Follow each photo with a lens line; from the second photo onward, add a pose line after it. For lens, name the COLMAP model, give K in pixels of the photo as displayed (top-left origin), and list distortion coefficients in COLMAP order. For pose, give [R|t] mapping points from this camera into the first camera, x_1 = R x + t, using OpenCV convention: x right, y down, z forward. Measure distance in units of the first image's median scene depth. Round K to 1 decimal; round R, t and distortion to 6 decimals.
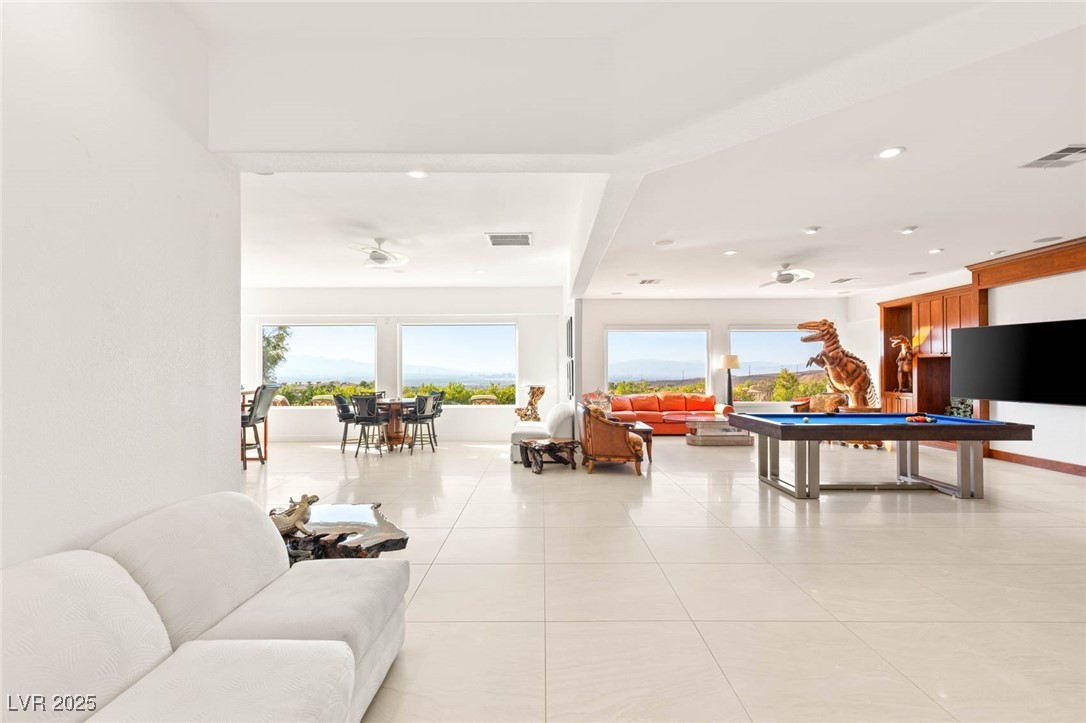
lens RADIAL K [[488.9, 0, 538.0], [0, 488.9, 365.6], [0, 0, 1]] dist [0.003431, -0.000217]
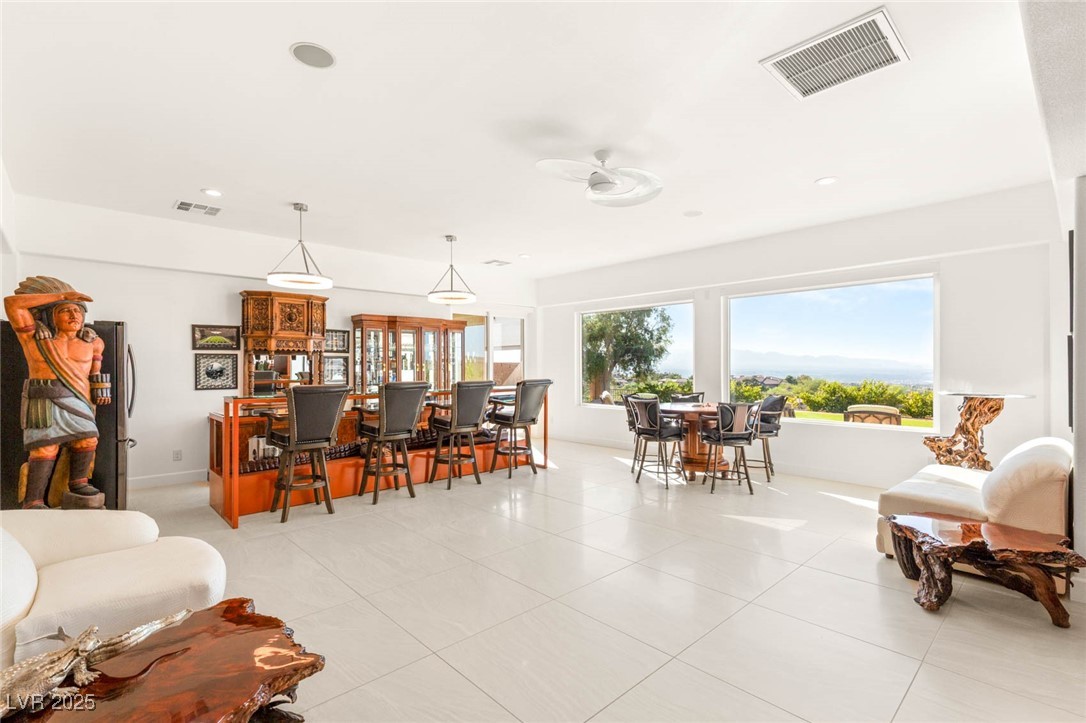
lens RADIAL K [[488.9, 0, 546.0], [0, 488.9, 371.0], [0, 0, 1]] dist [0.003431, -0.000217]
pose [[0.692343, 0.012203, -0.721465, 0.048650], [0.005966, 0.999726, 0.022635, 0.002771], [0.721544, -0.019975, 0.692080, 0.317953]]
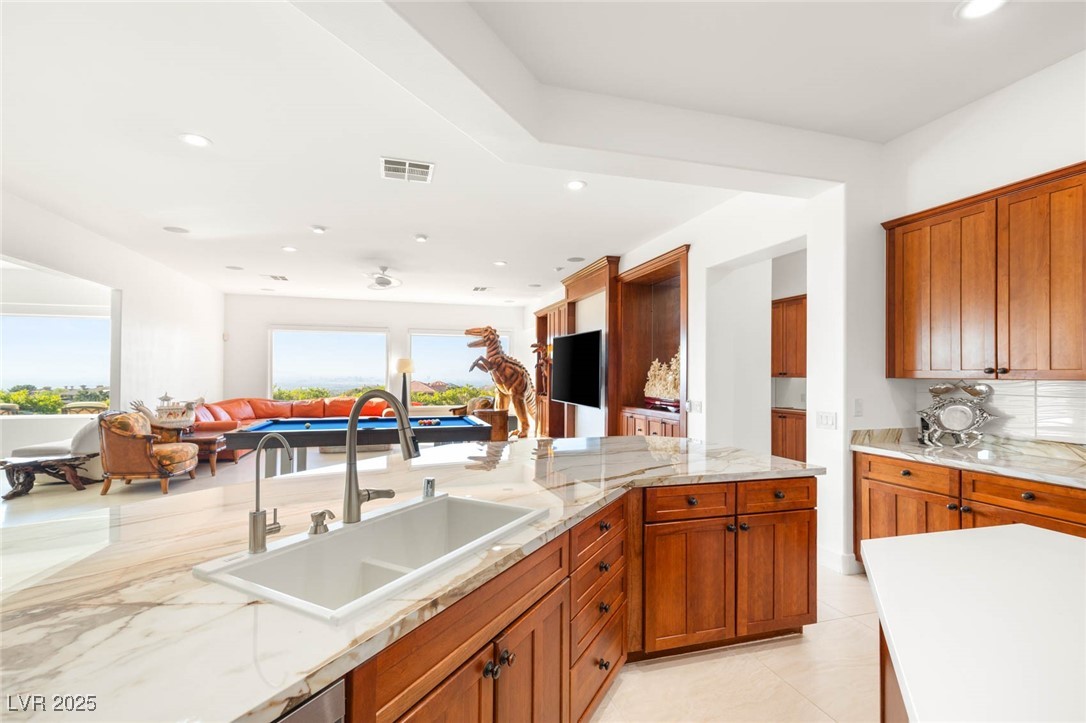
lens RADIAL K [[488.9, 0, 544.1], [0, 488.9, 370.3], [0, 0, 1]] dist [0.003431, -0.000217]
pose [[0.954072, 0.008210, 0.299466, 0.396325], [-0.008657, 0.999963, 0.000166, -0.001274], [-0.299454, -0.002751, 0.954107, -0.031516]]
